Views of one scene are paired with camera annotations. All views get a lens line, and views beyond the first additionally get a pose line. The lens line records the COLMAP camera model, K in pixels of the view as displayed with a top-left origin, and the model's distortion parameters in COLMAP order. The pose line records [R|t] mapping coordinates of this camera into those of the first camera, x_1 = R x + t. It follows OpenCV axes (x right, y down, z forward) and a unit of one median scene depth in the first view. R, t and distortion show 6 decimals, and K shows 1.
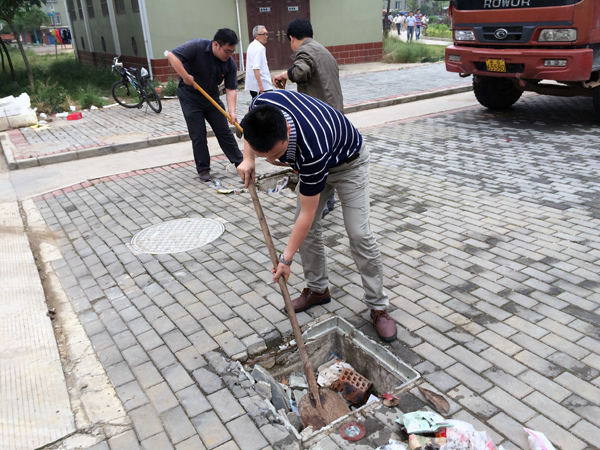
lens RADIAL K [[524.6, 0, 301.0], [0, 524.6, 245.8], [0, 0, 1]] dist [0.052226, -0.078967]
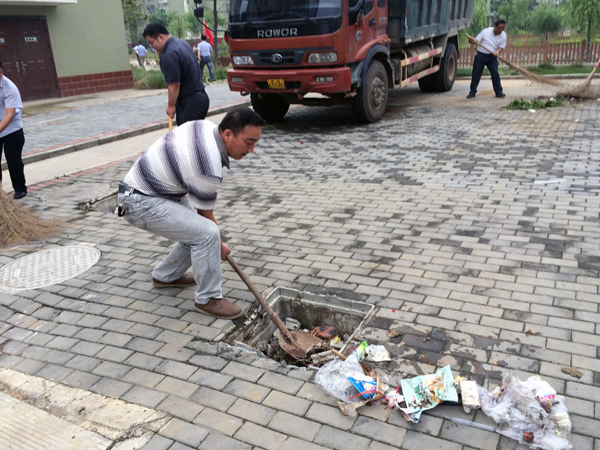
lens RADIAL K [[507.1, 0, 300.0], [0, 507.1, 225.0], [0, 0, 1]] dist [0.076738, -0.112757]
pose [[0.871993, -0.170525, 0.458856, -0.263252], [0.204762, 0.978480, -0.025489, 0.024602], [-0.444635, 0.116183, 0.888145, -0.035831]]
